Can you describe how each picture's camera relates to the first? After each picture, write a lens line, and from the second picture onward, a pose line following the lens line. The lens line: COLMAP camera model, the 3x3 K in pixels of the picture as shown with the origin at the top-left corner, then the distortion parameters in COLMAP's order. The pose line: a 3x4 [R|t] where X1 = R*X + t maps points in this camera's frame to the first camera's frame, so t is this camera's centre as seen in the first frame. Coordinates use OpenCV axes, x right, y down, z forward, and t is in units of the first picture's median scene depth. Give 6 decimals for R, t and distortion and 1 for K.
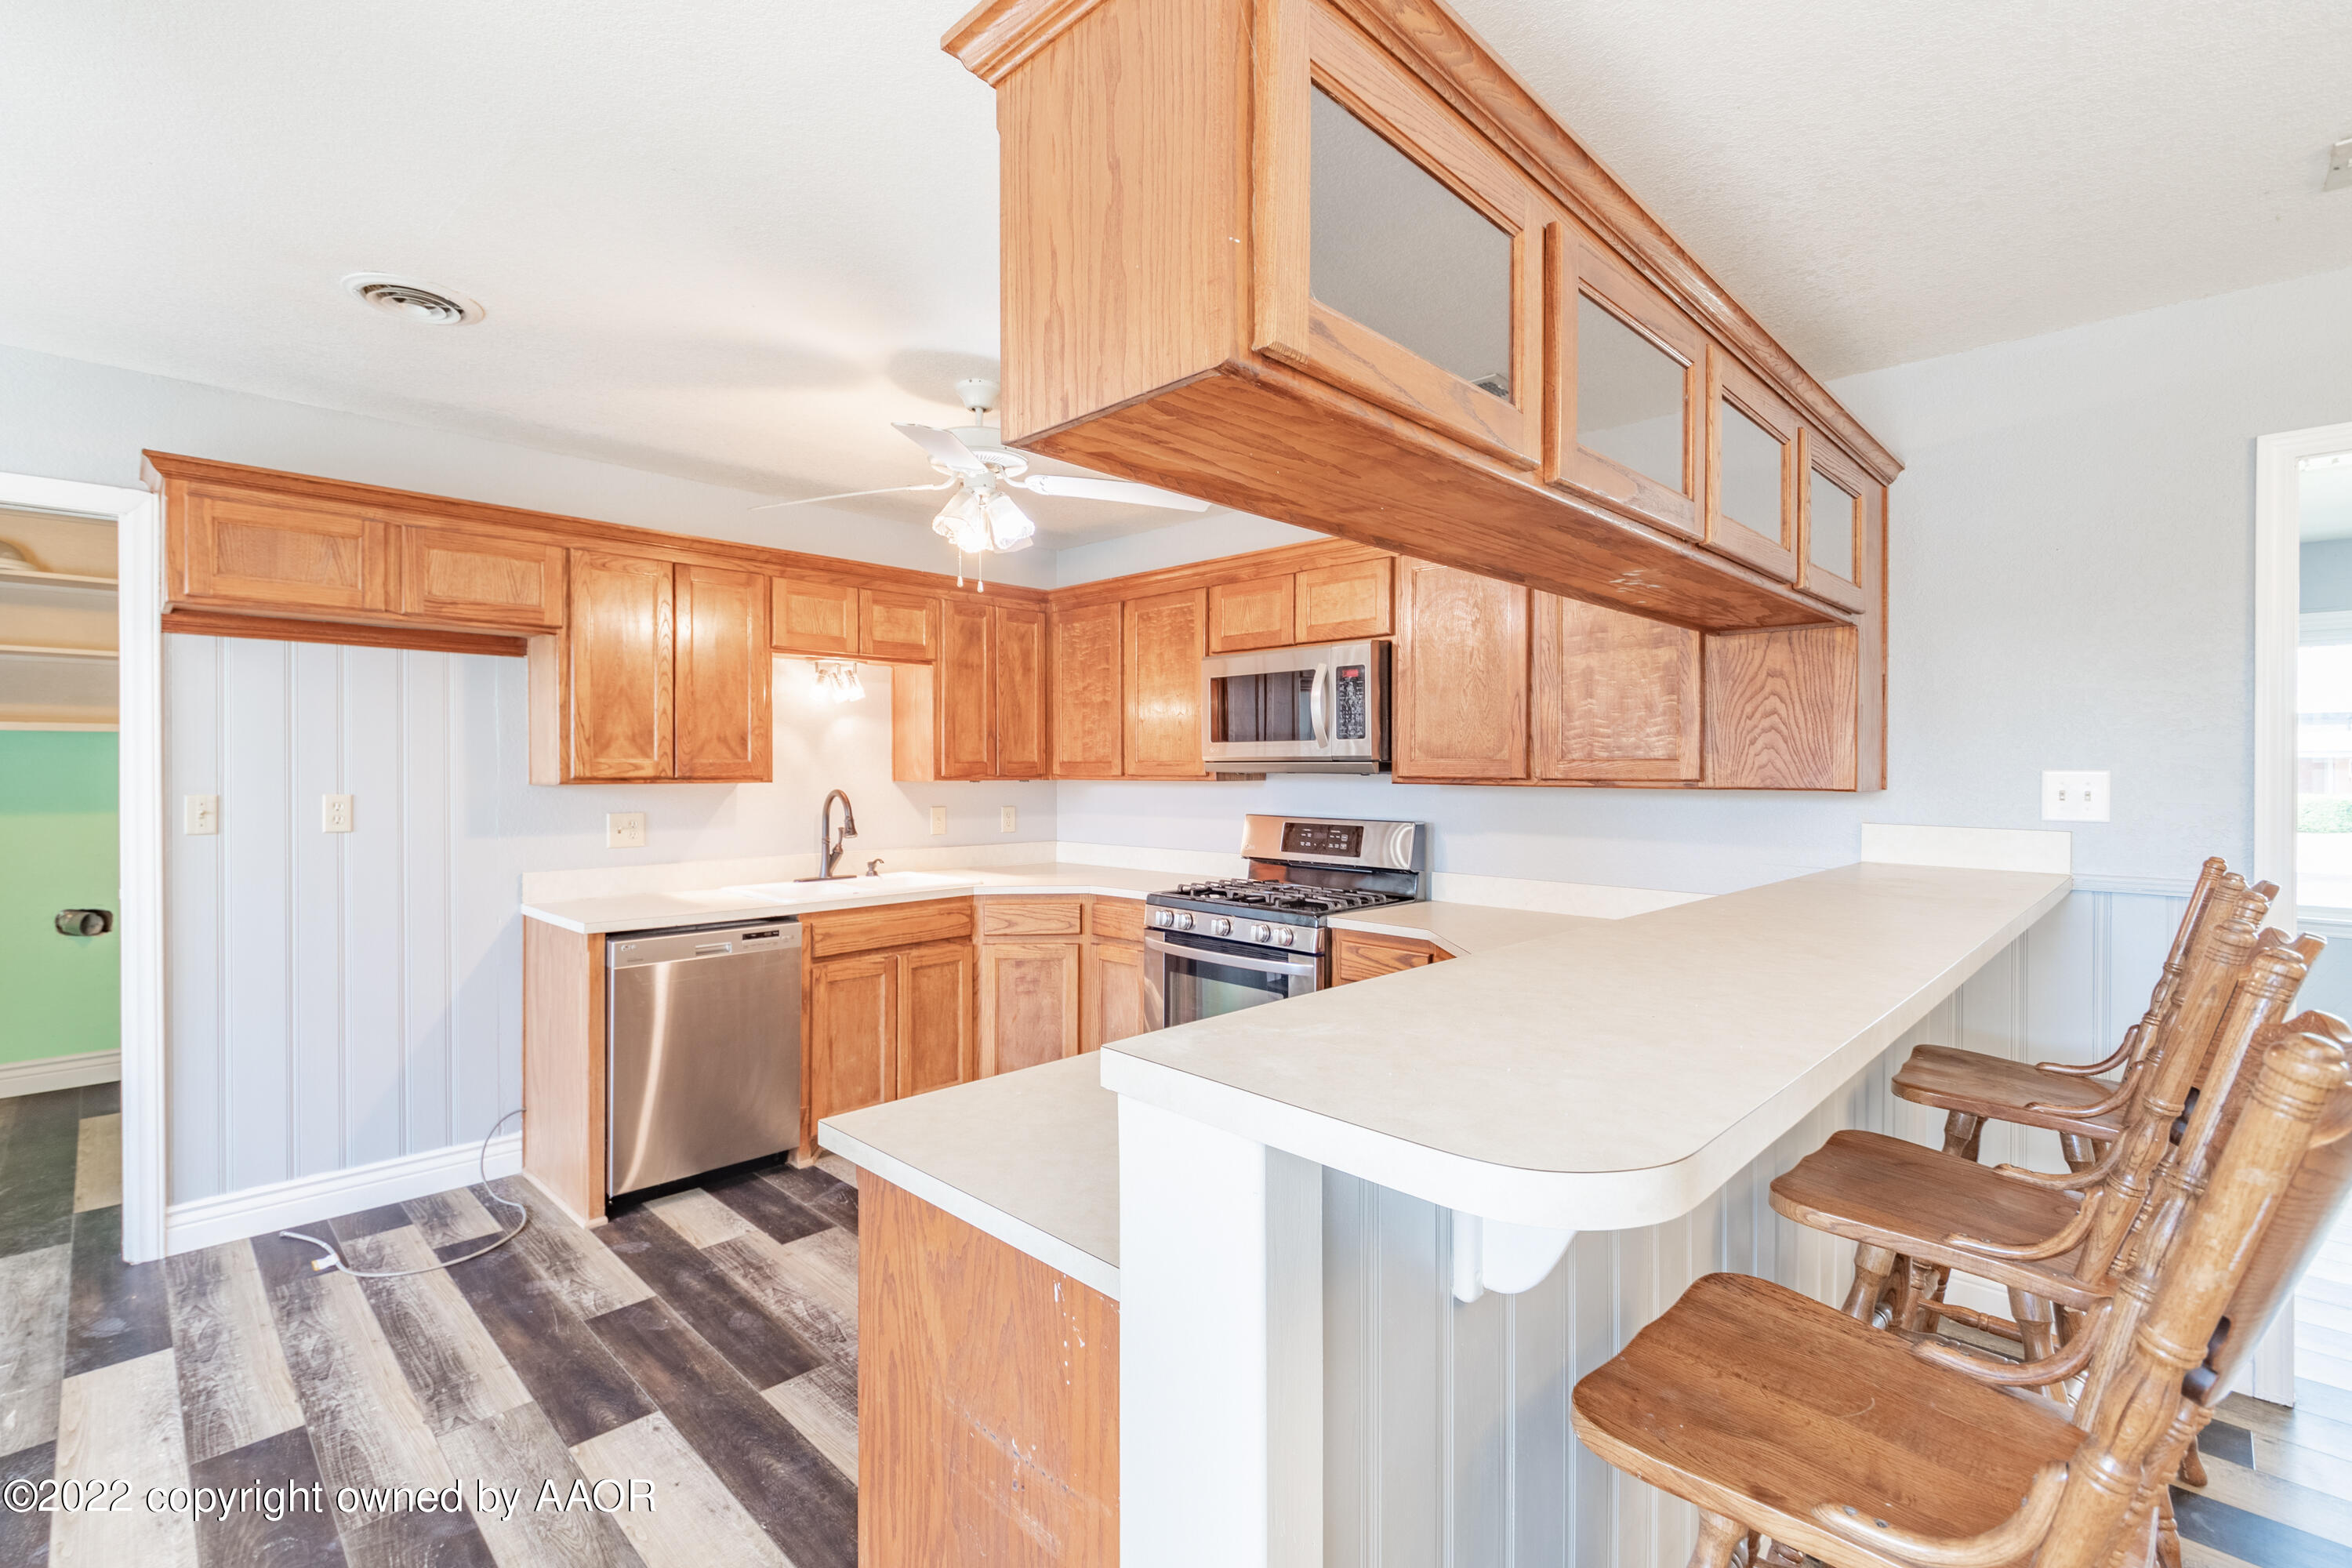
lens RADIAL K [[1051.7, 0, 1164.0], [0, 1051.7, 768.7], [0, 0, 1]] dist [0.008523, 0.000718]
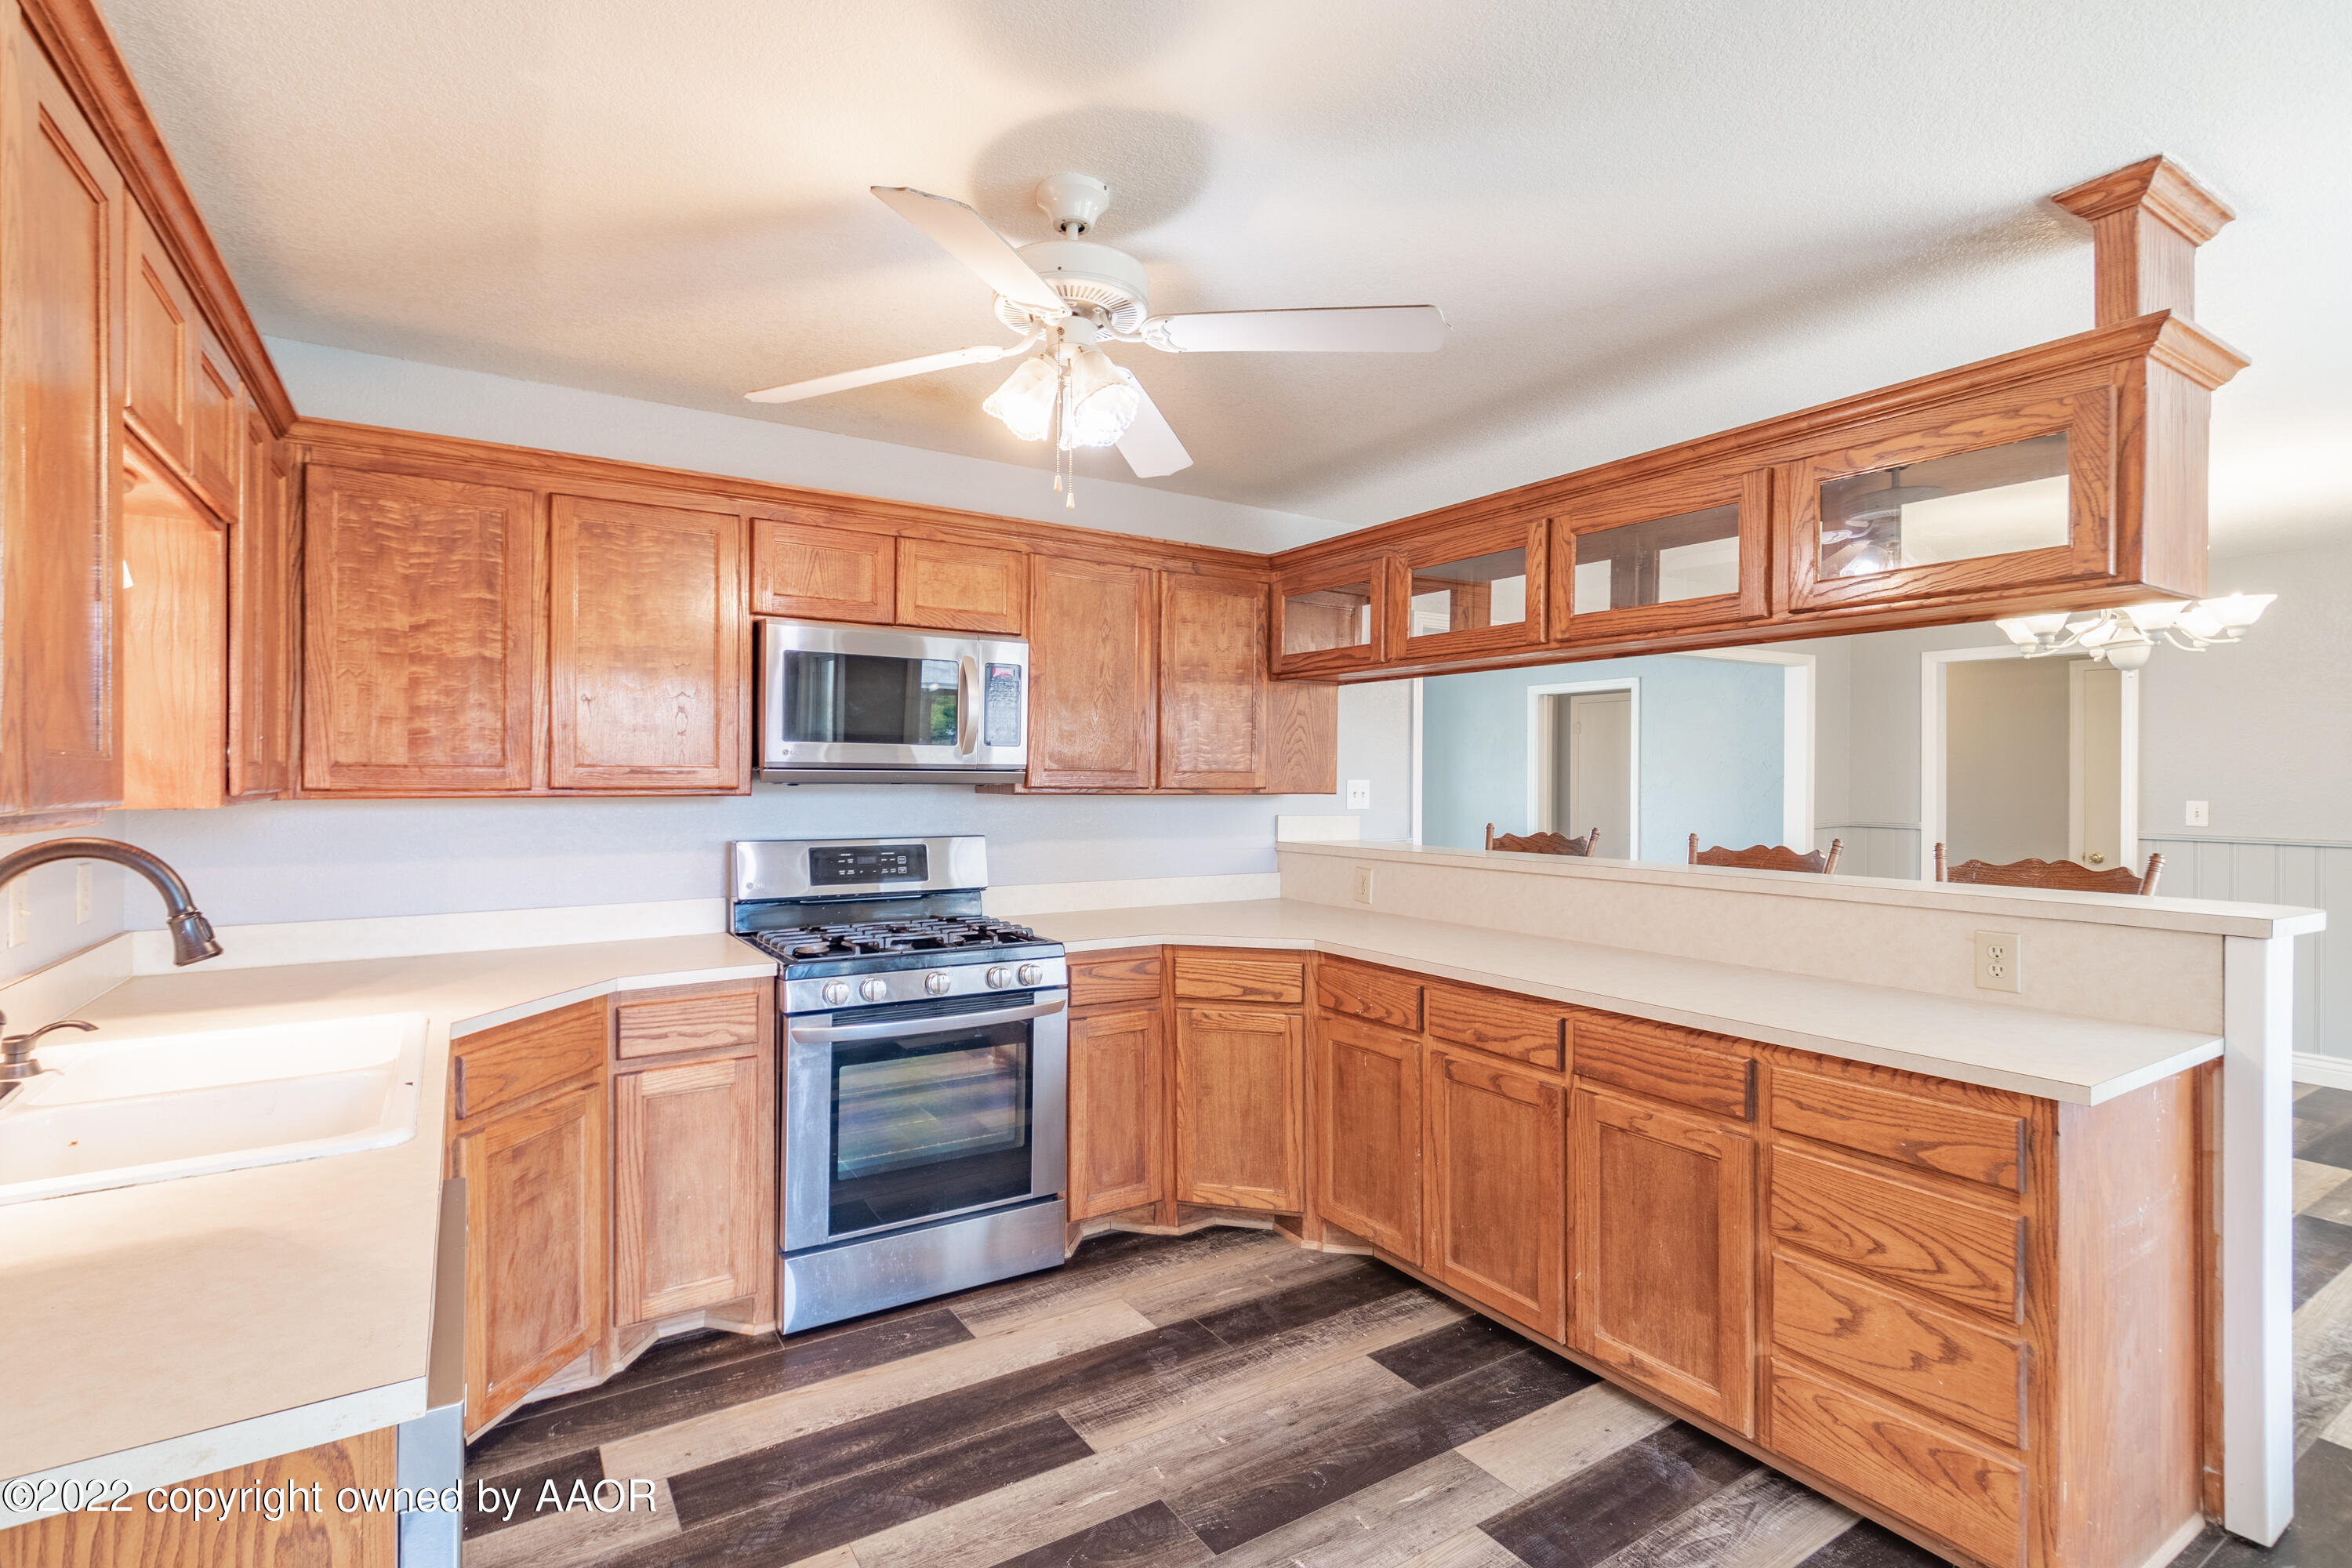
lens RADIAL K [[1051.7, 0, 1164.0], [0, 1051.7, 768.7], [0, 0, 1]] dist [0.008523, 0.000718]
pose [[0.236196, 0.008011, 0.971672, -0.604258], [-0.004175, 0.999965, -0.007230, -0.002404], [-0.971696, -0.002349, 0.236221, 0.599627]]
